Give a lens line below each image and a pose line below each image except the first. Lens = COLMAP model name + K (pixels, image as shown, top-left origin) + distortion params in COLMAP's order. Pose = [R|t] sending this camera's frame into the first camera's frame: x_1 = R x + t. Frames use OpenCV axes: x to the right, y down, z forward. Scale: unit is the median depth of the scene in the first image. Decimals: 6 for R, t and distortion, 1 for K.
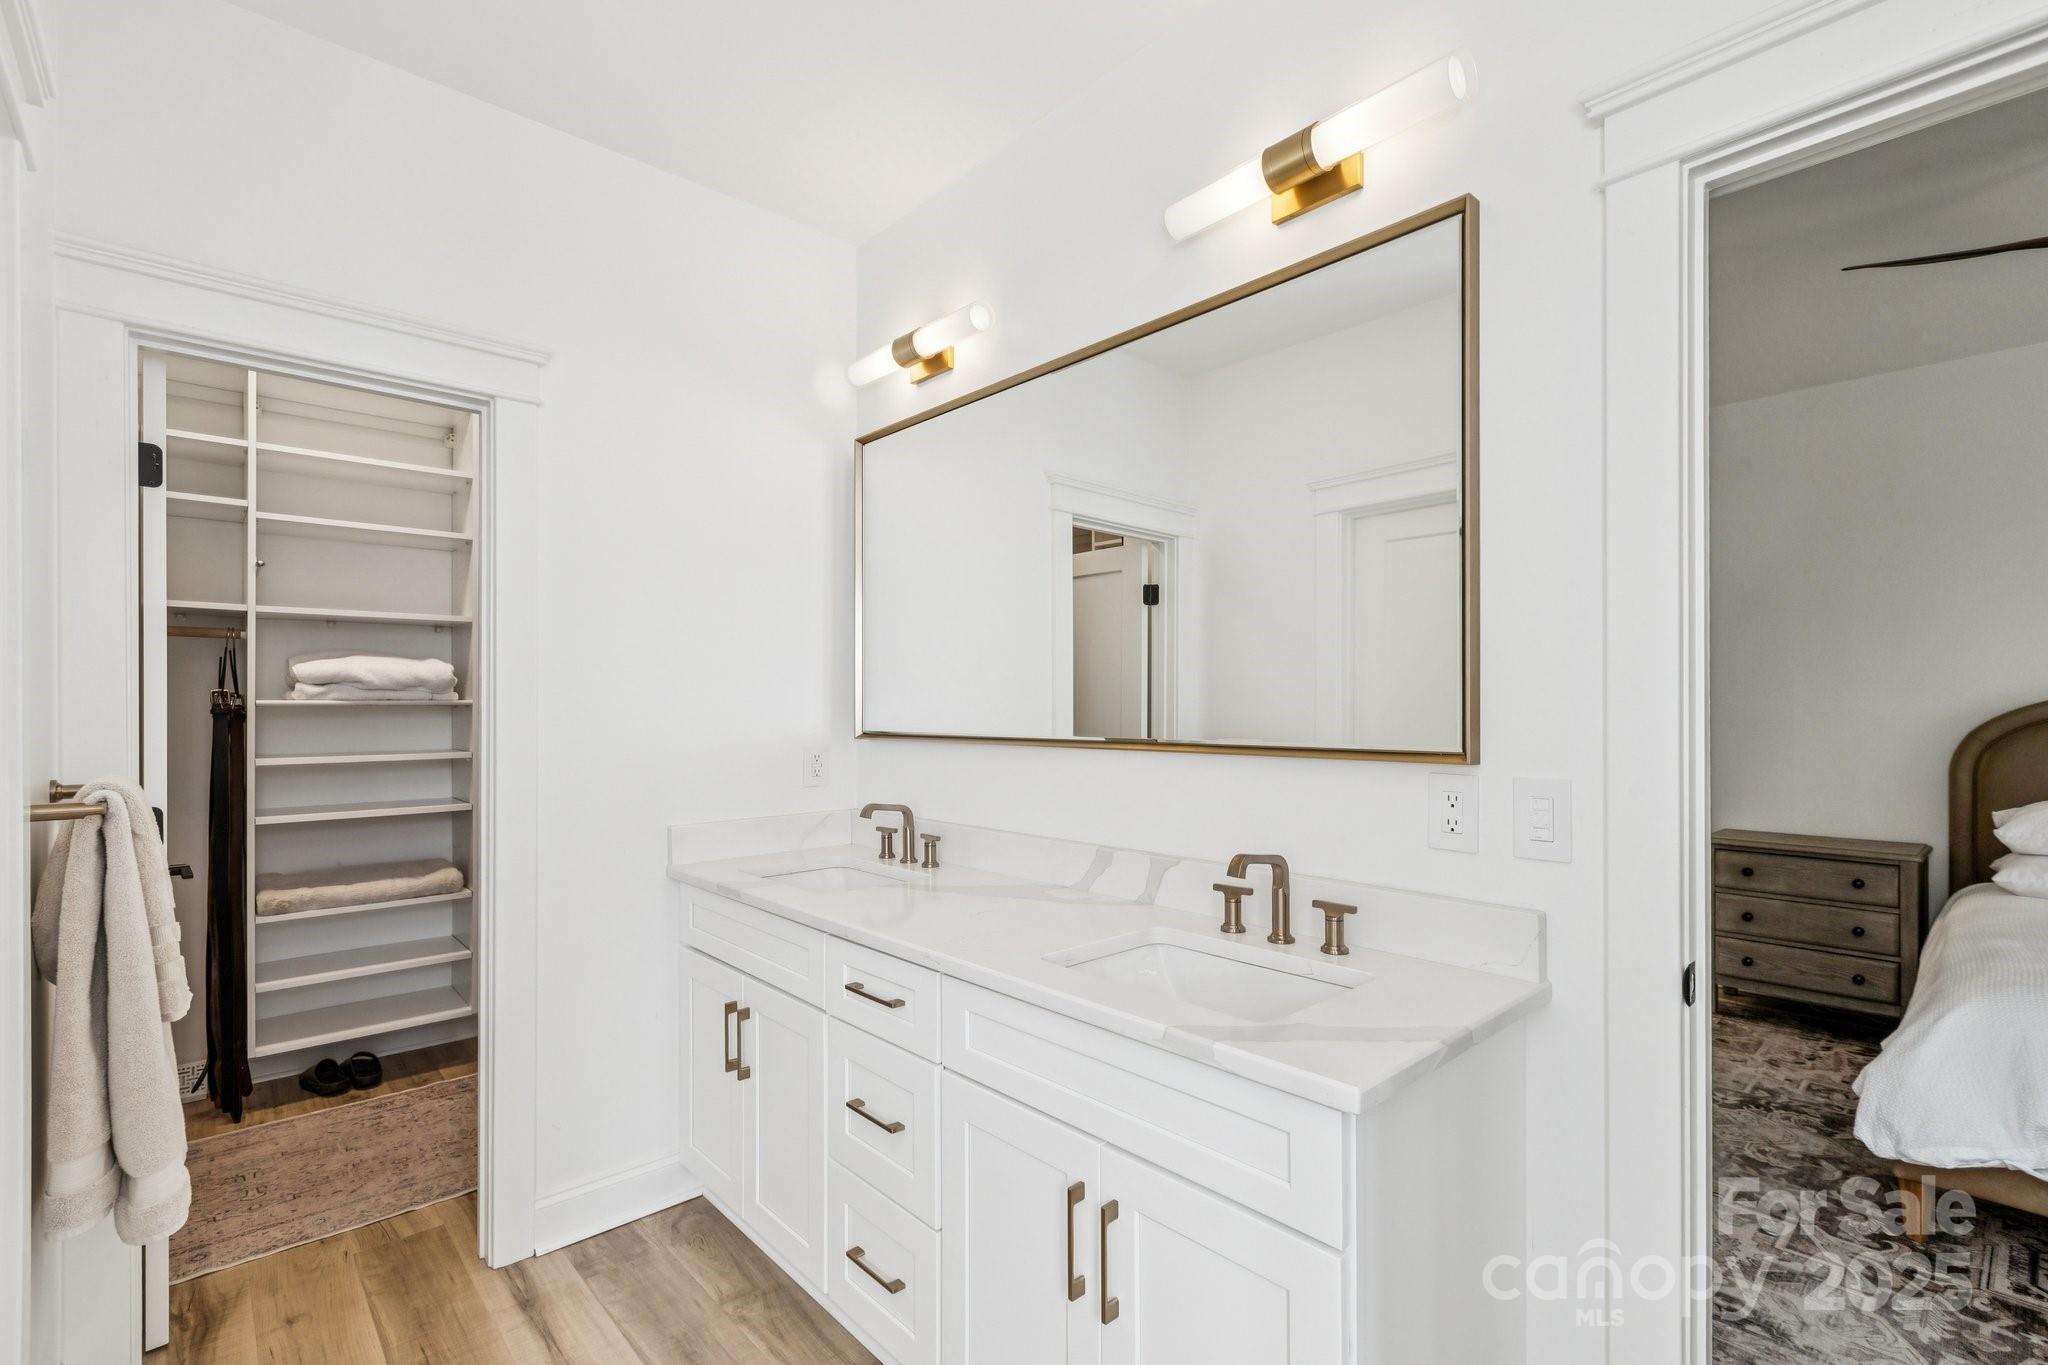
lens RADIAL K [[919.8, 0, 1032.2], [0, 919.8, 703.8], [0, 0, 1]] dist [0.003016, -0.000797]
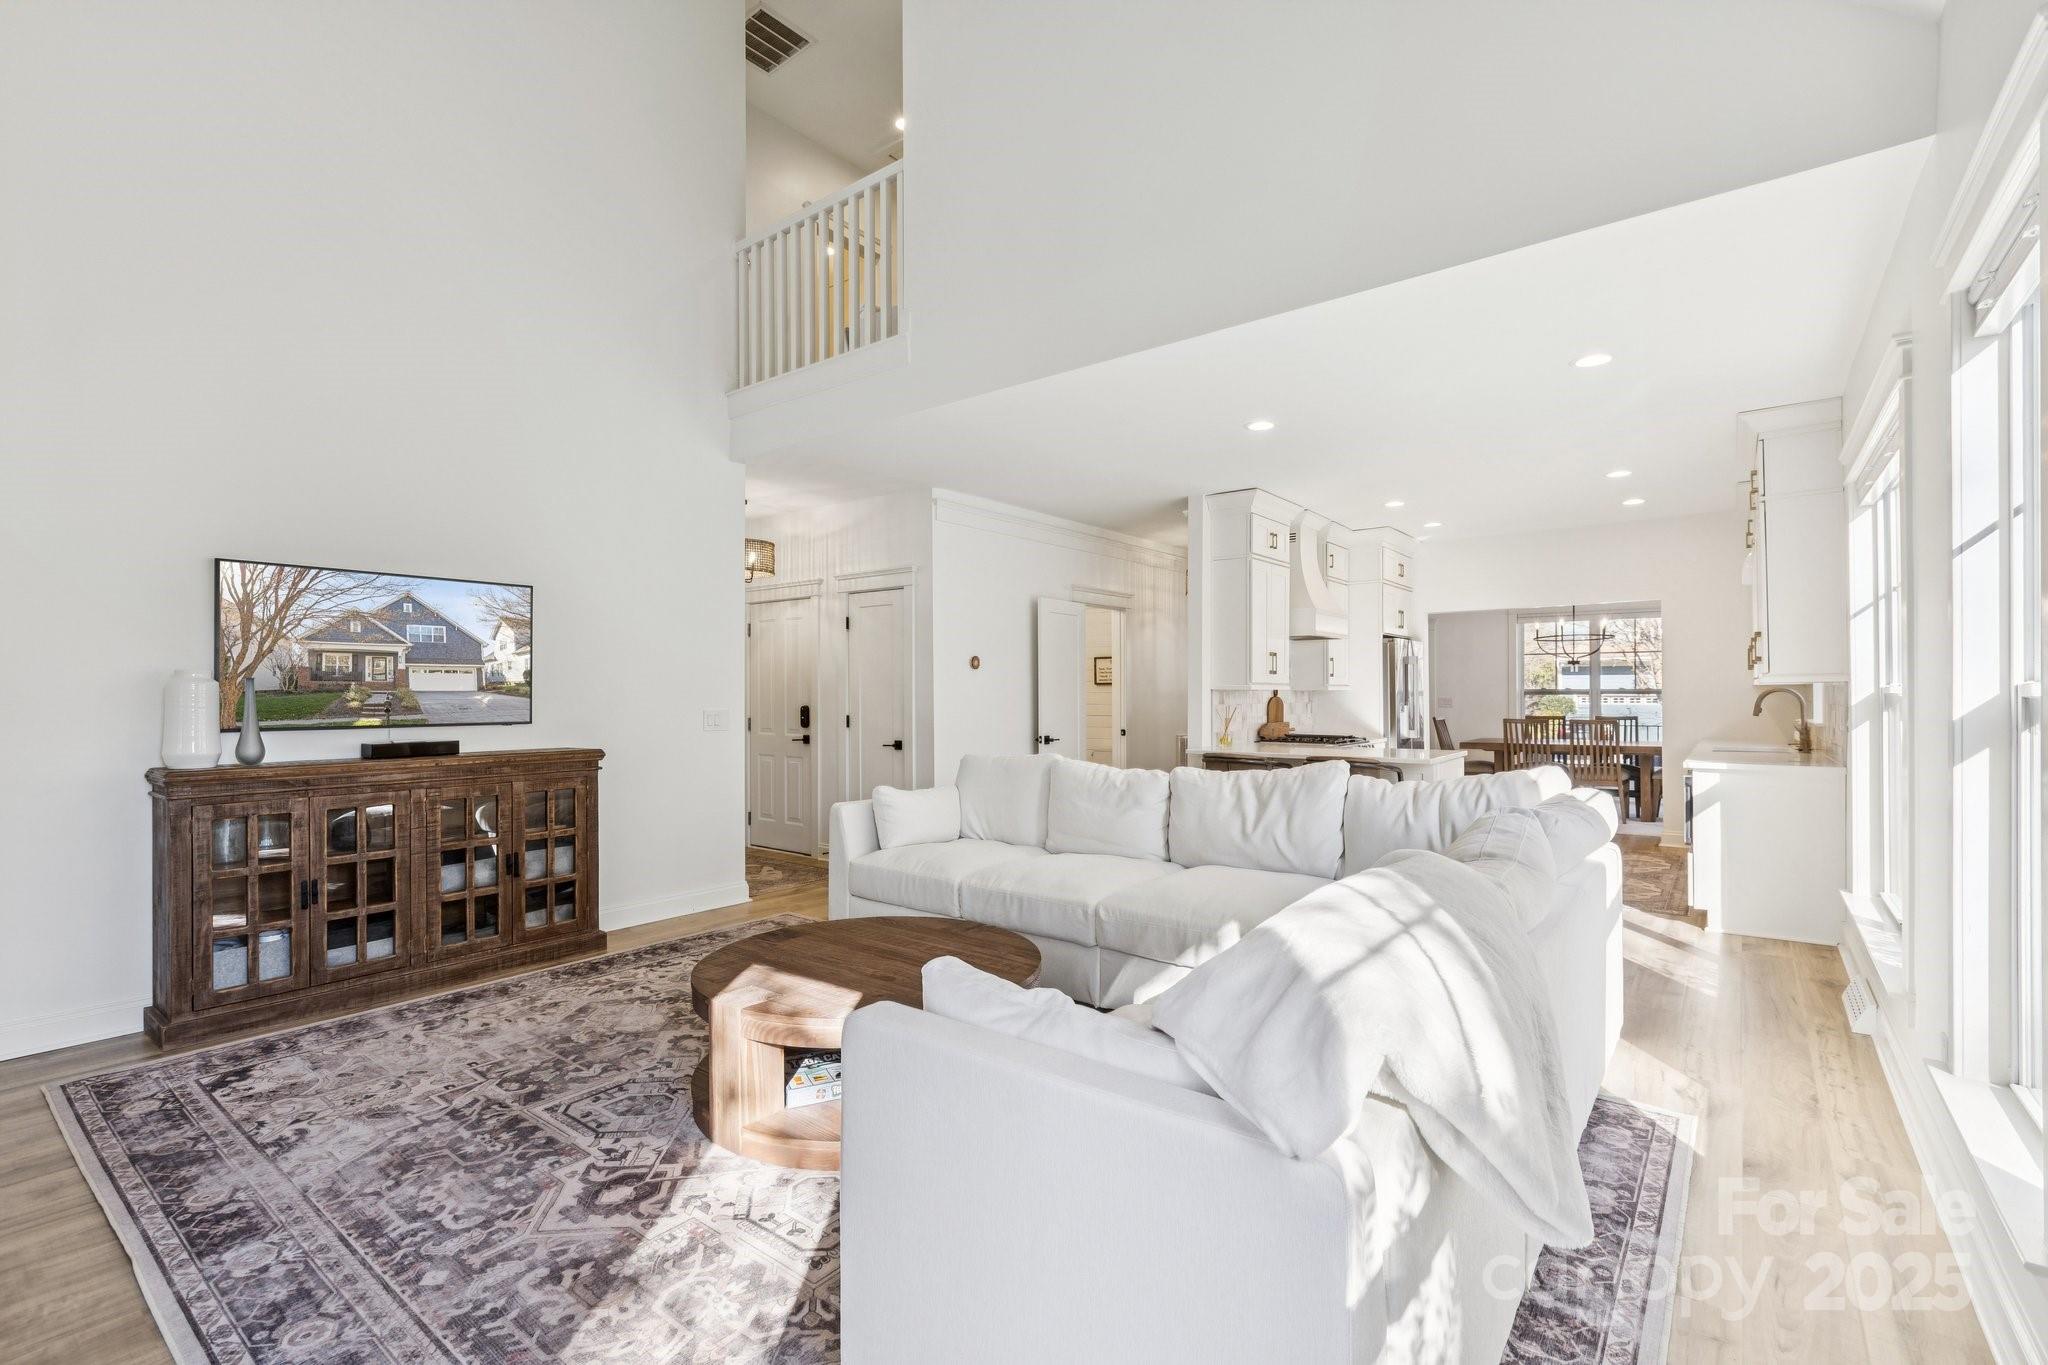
lens RADIAL K [[919.8, 0, 1028.1], [0, 919.8, 693.9], [0, 0, 1]] dist [0.003016, -0.000797]
pose [[0.983848, -0.001847, 0.178998, 0.898582], [-0.000844, 0.999888, 0.014953, -0.006276], [-0.179005, -0.014863, 0.983736, -0.286987]]
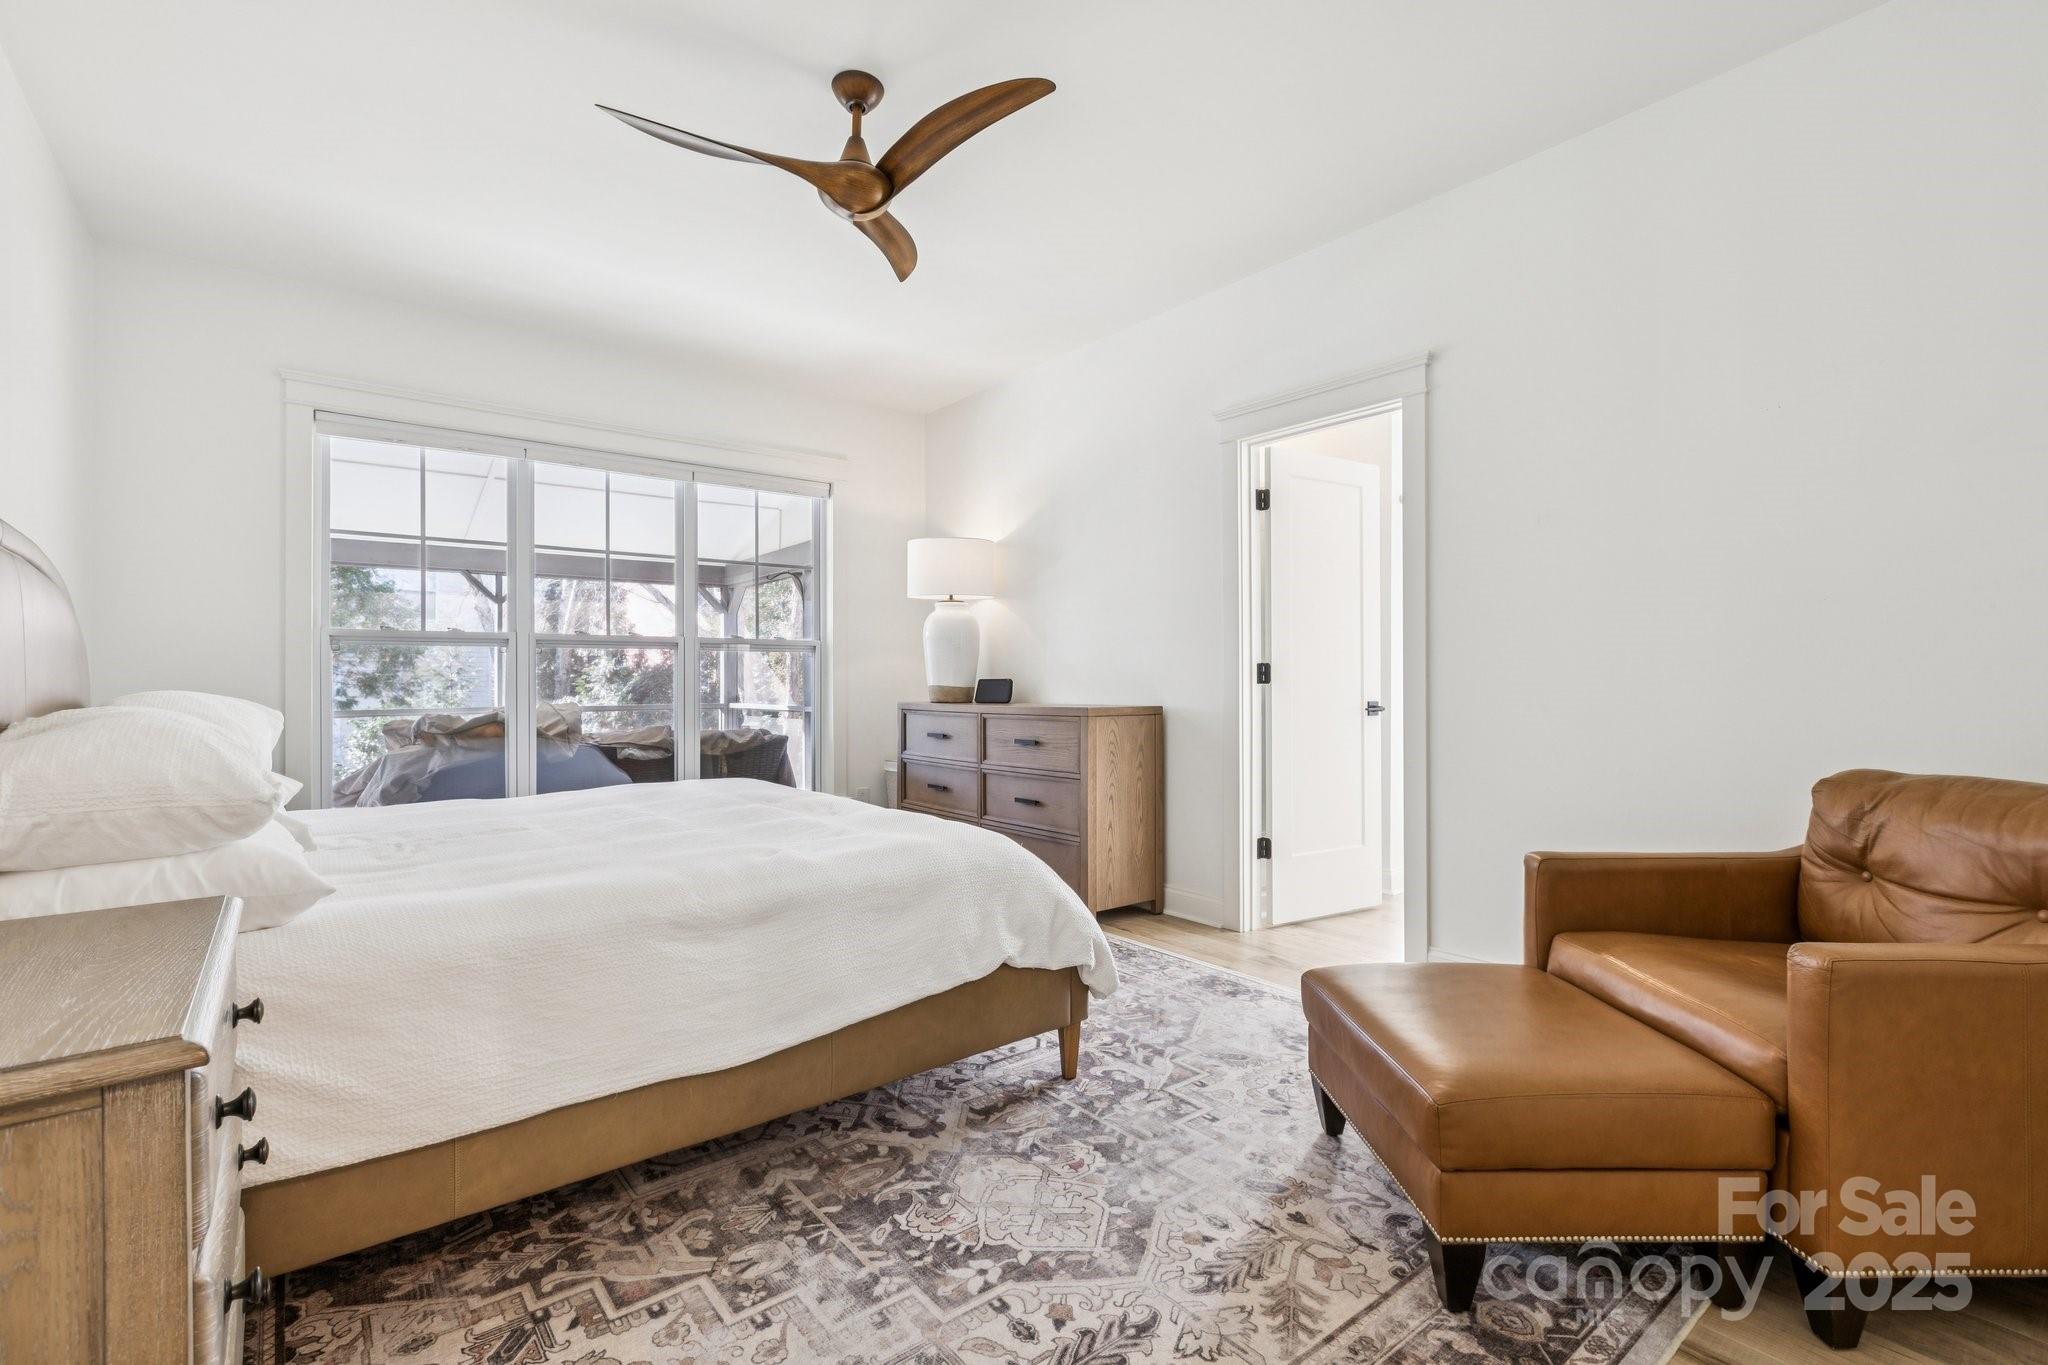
lens RADIAL K [[919.8, 0, 1021.8], [0, 919.8, 684.8], [0, 0, 1]] dist [0.003016, -0.000797]
pose [[-0.998091, 0.002987, 0.061681, 0.609137], [0.002443, 0.999957, -0.008890, 0.083445], [-0.061705, -0.008722, -0.998056, 1.341792]]
